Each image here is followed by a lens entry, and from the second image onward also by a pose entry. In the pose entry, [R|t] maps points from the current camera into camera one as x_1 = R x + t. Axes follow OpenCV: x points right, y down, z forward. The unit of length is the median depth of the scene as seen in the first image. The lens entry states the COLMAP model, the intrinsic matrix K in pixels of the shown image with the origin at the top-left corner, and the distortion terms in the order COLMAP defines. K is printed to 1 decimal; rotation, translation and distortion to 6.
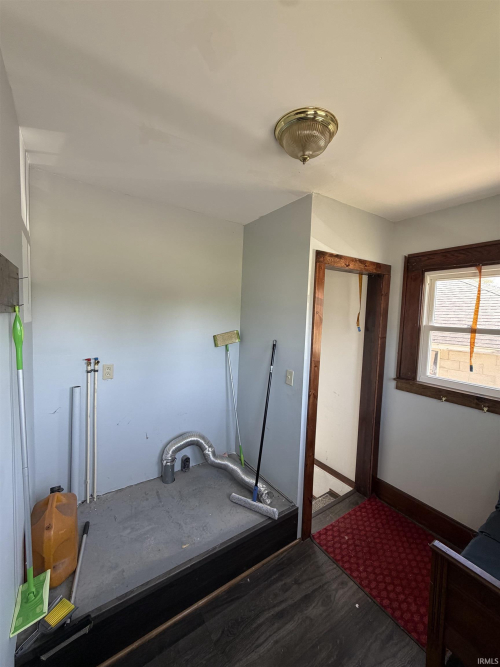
lens RADIAL K [[265.0, 0, 251.0], [0, 265.0, 332.0], [0, 0, 1]] dist [0.000549, 0.000045]
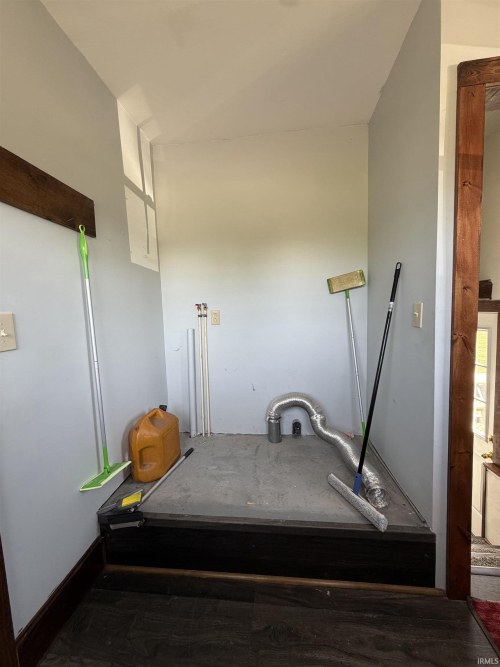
lens RADIAL K [[265.0, 0, 251.0], [0, 265.0, 332.0], [0, 0, 1]] dist [0.000549, 0.000045]
pose [[0.752724, -0.008949, -0.658275, 0.262957], [0.016623, 0.999847, 0.005415, 0.206056], [0.658126, -0.015019, 0.752758, 0.301157]]
